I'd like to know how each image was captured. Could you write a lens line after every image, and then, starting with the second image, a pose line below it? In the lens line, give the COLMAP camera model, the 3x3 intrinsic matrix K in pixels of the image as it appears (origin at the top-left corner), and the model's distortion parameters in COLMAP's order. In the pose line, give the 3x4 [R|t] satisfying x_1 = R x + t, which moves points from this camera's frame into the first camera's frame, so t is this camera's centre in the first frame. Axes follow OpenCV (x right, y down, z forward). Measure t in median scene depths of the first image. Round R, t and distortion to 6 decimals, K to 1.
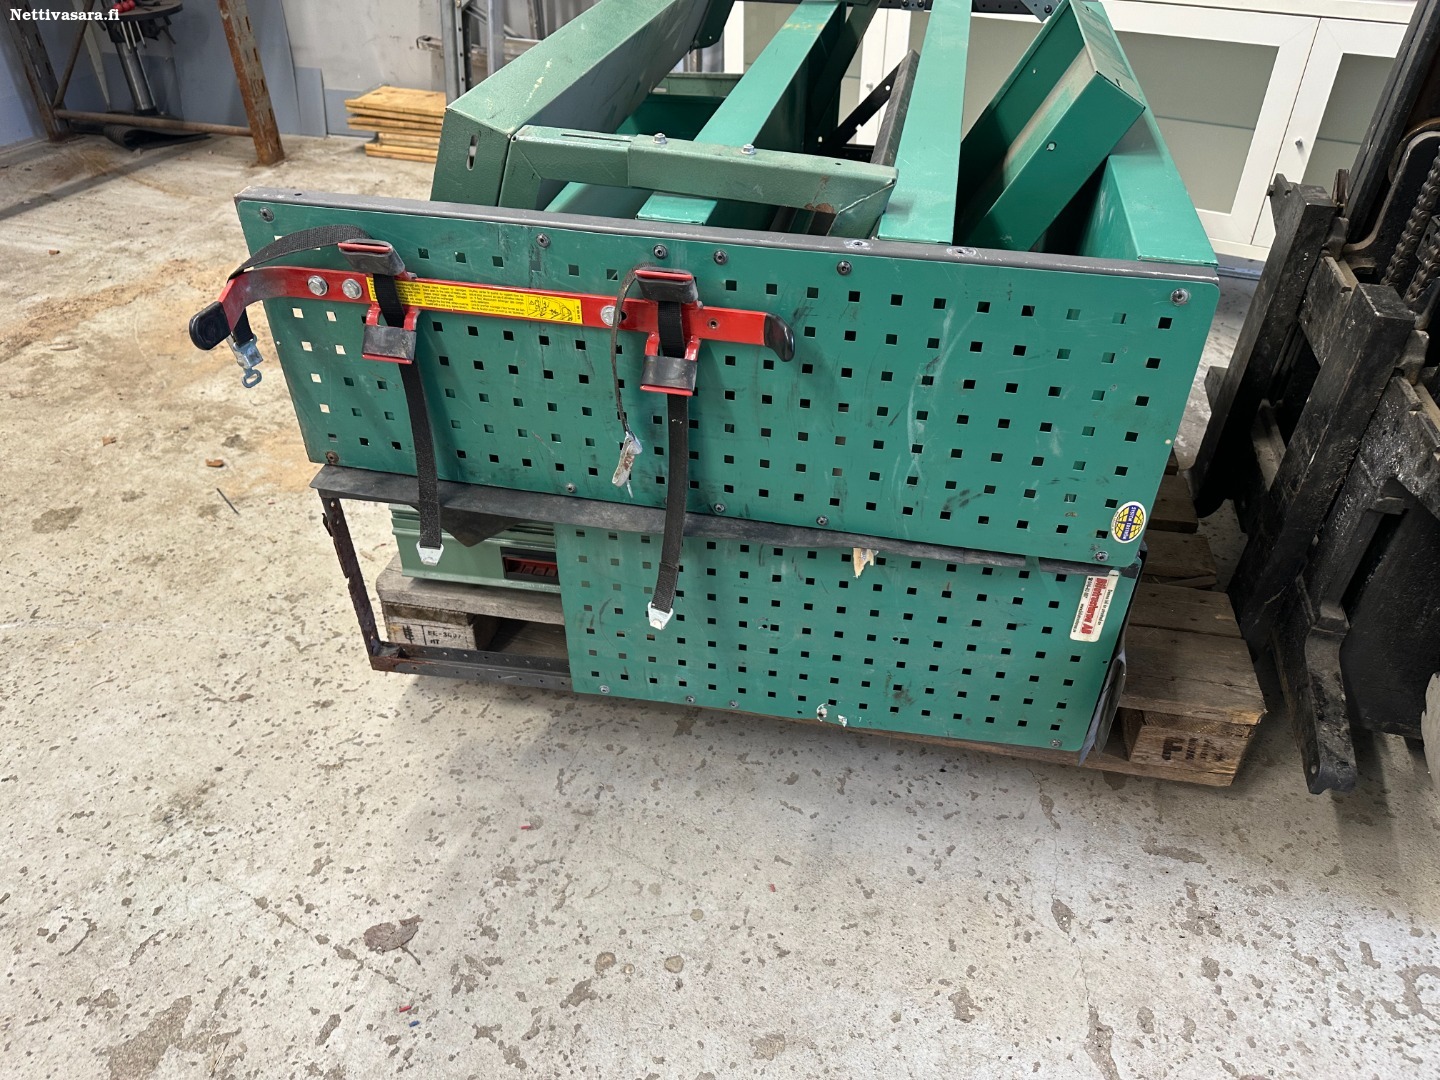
lens RADIAL K [[996.8, 0, 724.7], [0, 996.8, 542.1], [0, 0, 1]] dist [0.049348, -0.050585]
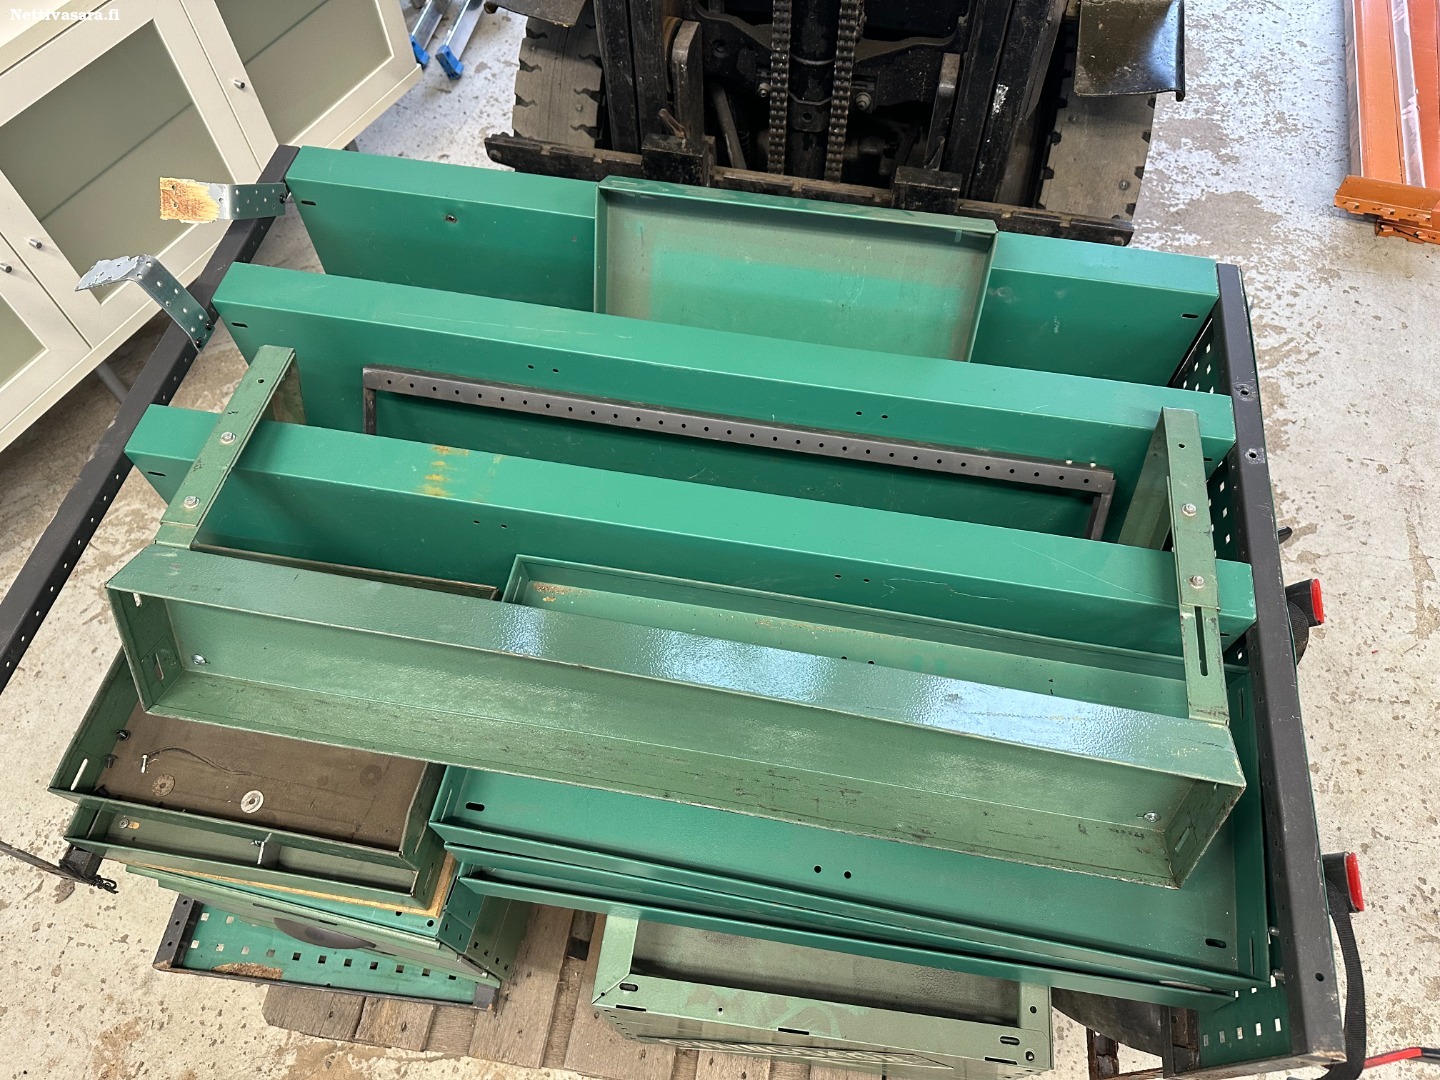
lens RADIAL K [[1012.0, 0, 720.0], [0, 1012.0, 540.0], [0, 0, 1]] dist [0.001150, -0.002684]
pose [[-0.032832, -0.854433, 0.518524, -0.413552], [0.603825, 0.396462, 0.691530, -1.065160], [-0.796440, 0.335802, 0.502911, 0.654186]]
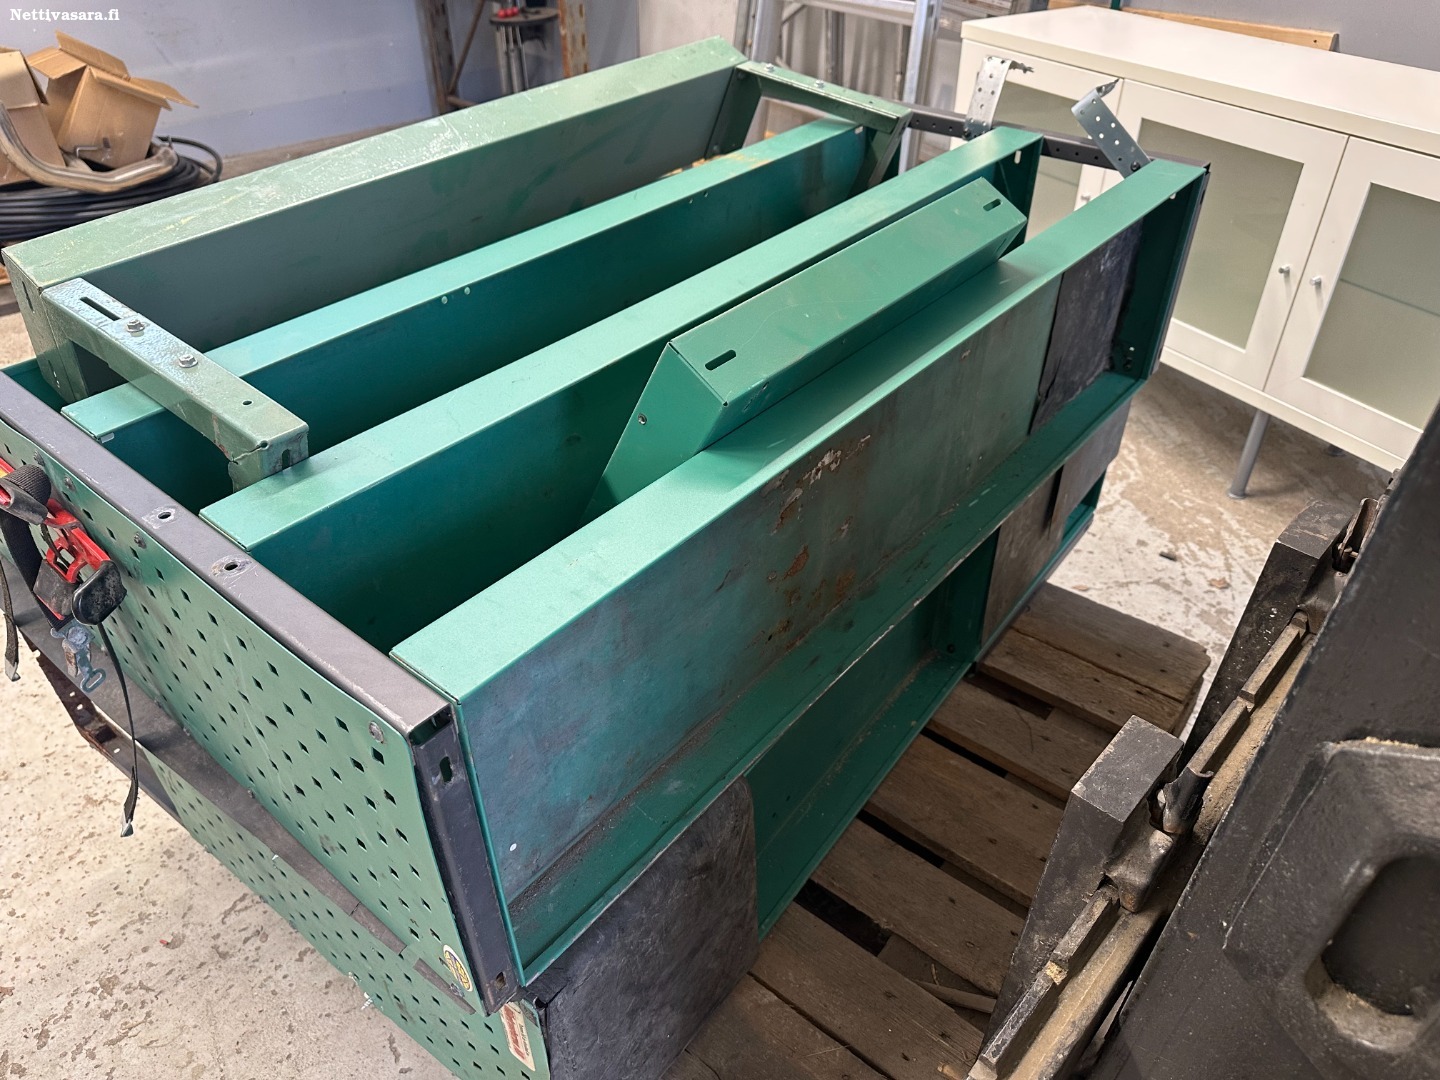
lens RADIAL K [[1029.8, 0, 726.8], [0, 1029.8, 545.3], [0, 0, 1]] dist [-0.038006, 0.028485]
pose [[0.883859, 0.276715, -0.377122, 0.590165], [-0.277452, 0.959244, 0.053586, -0.309966], [0.376580, 0.057271, 0.924612, 0.291818]]
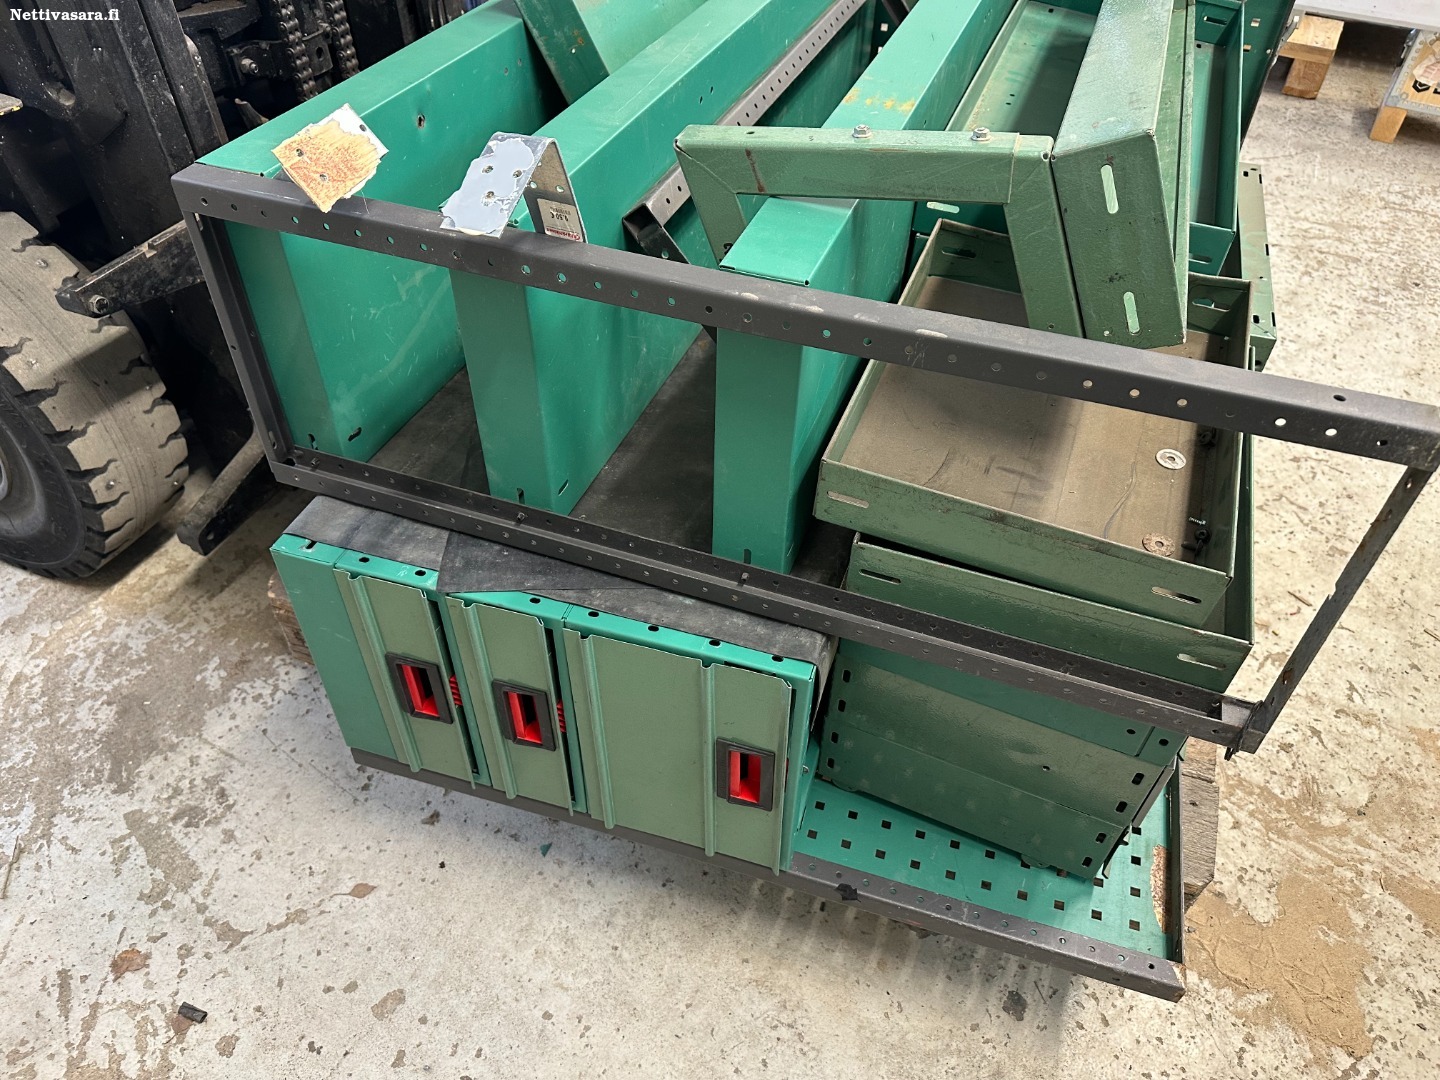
lens RADIAL K [[1029.8, 0, 726.8], [0, 1029.8, 545.3], [0, 0, 1]] dist [-0.038006, 0.028485]
pose [[-0.988875, -0.114348, 0.095134, 0.088940], [0.076321, 0.158922, 0.984337, -1.326491], [-0.127676, 0.980647, -0.148426, 1.691636]]
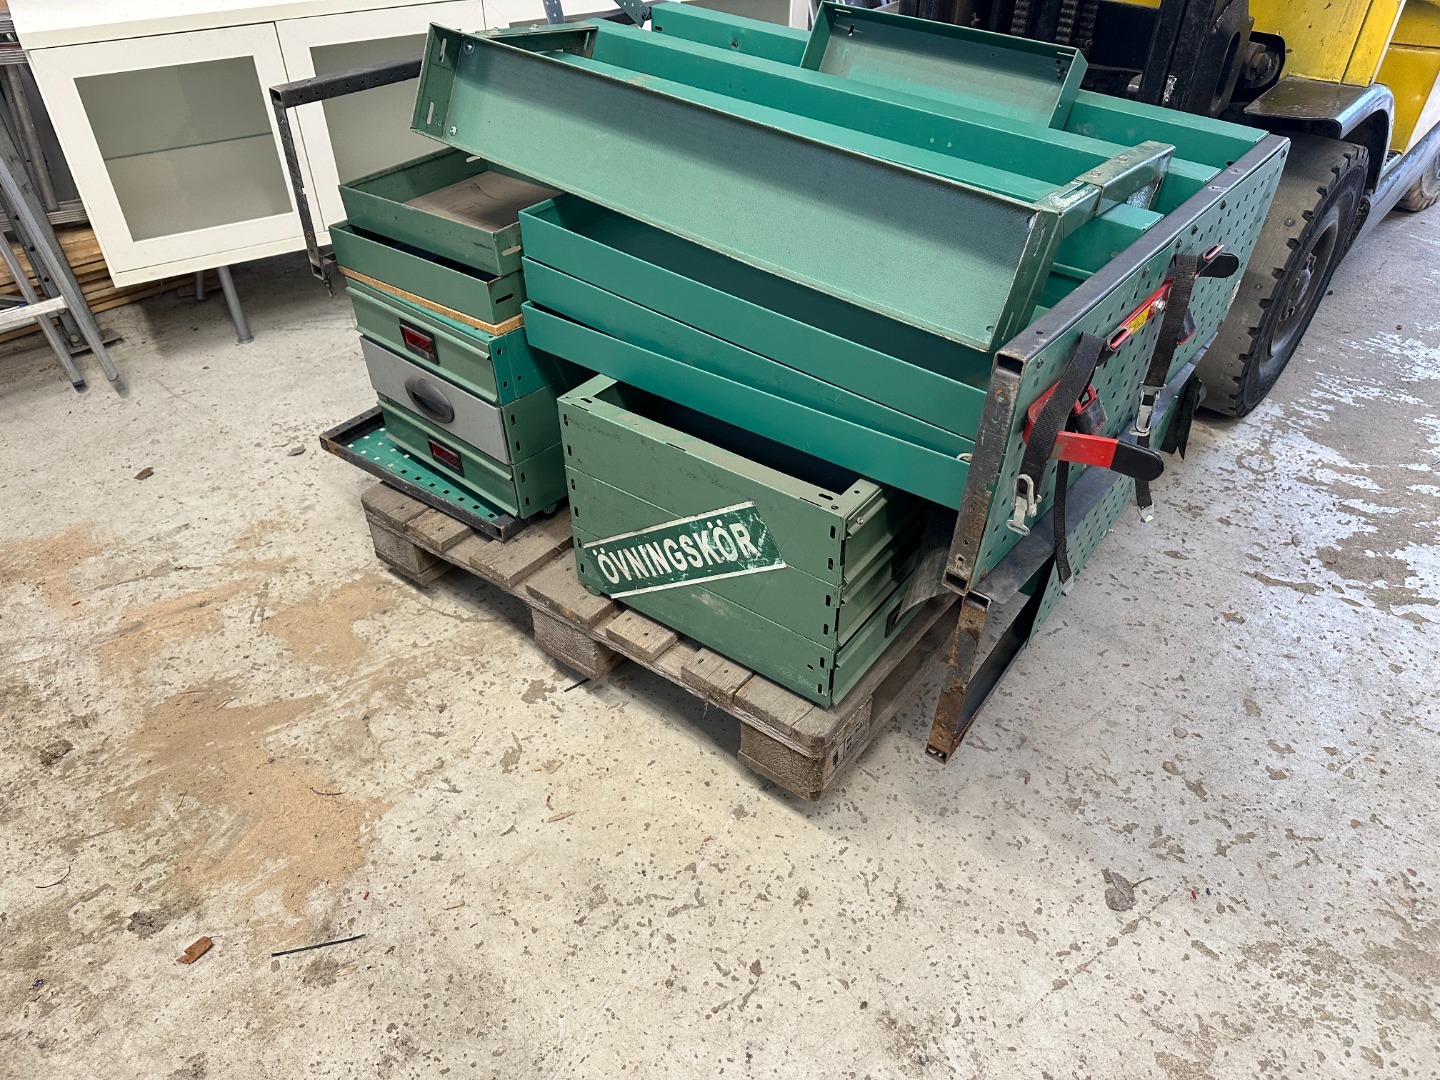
lens RADIAL K [[996.8, 0, 724.7], [0, 996.8, 542.1], [0, 0, 1]] dist [0.049348, -0.050585]
pose [[0.452137, -0.558485, 0.695461, -1.083612], [0.521346, 0.798124, 0.301988, -0.500490], [-0.723720, 0.226036, 0.652025, 0.469035]]
